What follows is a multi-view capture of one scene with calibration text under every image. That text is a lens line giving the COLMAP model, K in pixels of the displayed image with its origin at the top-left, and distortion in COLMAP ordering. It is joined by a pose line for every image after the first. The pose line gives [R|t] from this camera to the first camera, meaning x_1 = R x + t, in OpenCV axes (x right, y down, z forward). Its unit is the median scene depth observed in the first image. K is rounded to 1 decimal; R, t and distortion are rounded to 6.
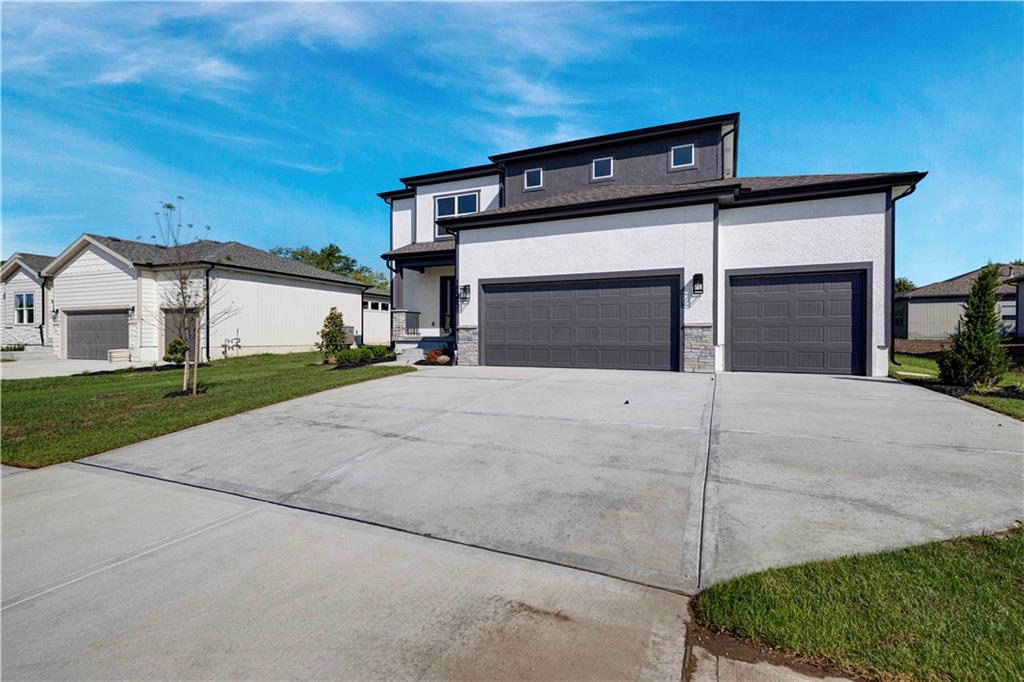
lens RADIAL K [[458.6, 0, 512.0], [0, 458.6, 341.0], [0, 0, 1]] dist [0.001603, 0.000192]
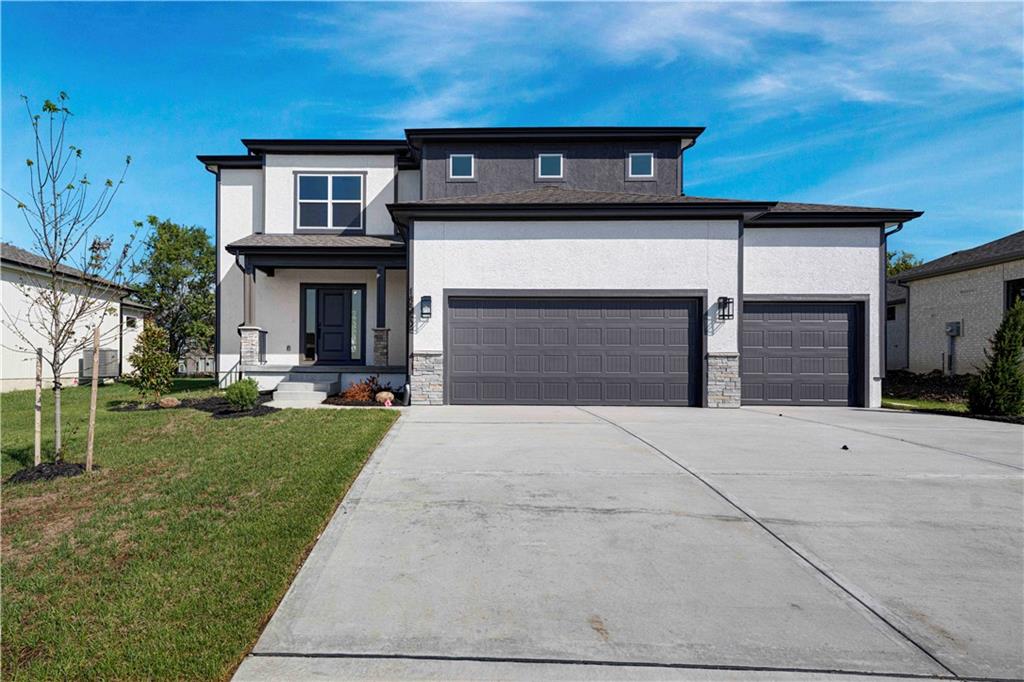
lens RADIAL K [[547.2, 0, 437.8], [0, 547.2, 357.1], [0, 0, 1]] dist [0.008441, 0.000361]
pose [[0.926009, 0.011773, 0.377318, -0.415200], [-0.001249, 0.999604, -0.028124, 0.001022], [-0.377500, 0.025572, 0.925656, 0.181619]]
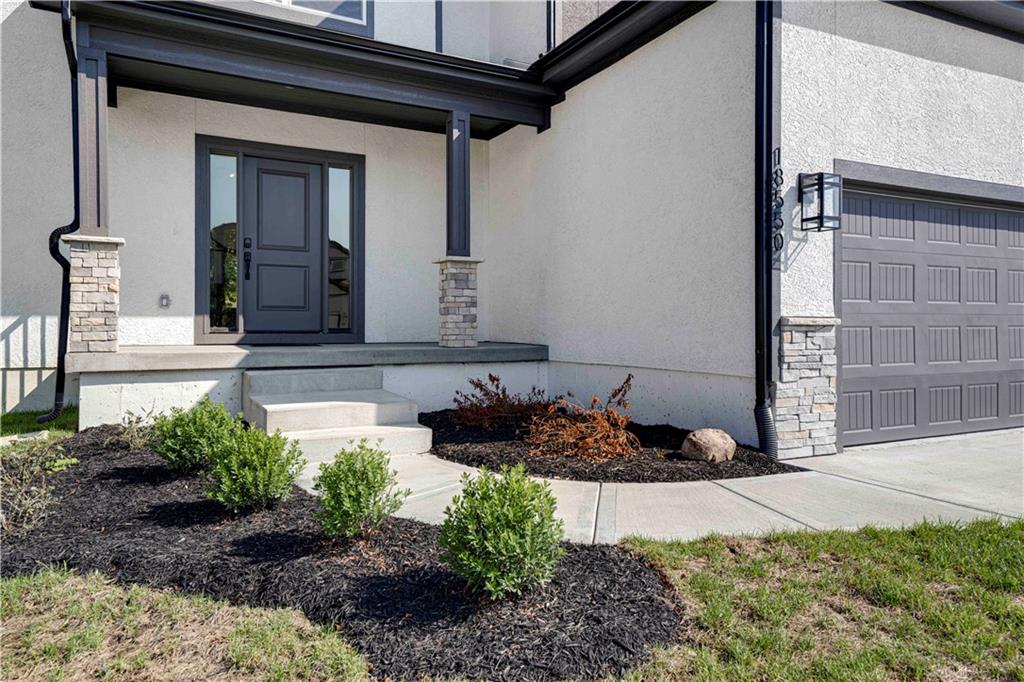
lens RADIAL K [[709.2, 0, 512.0], [0, 709.2, 341.0], [0, 0, 1]] dist [-0.002048, -0.000588]
pose [[0.636670, -0.002697, 0.771132, -0.554346], [0.002306, 0.999996, 0.001594, -0.019918], [-0.771133, 0.000763, 0.636673, 0.868430]]
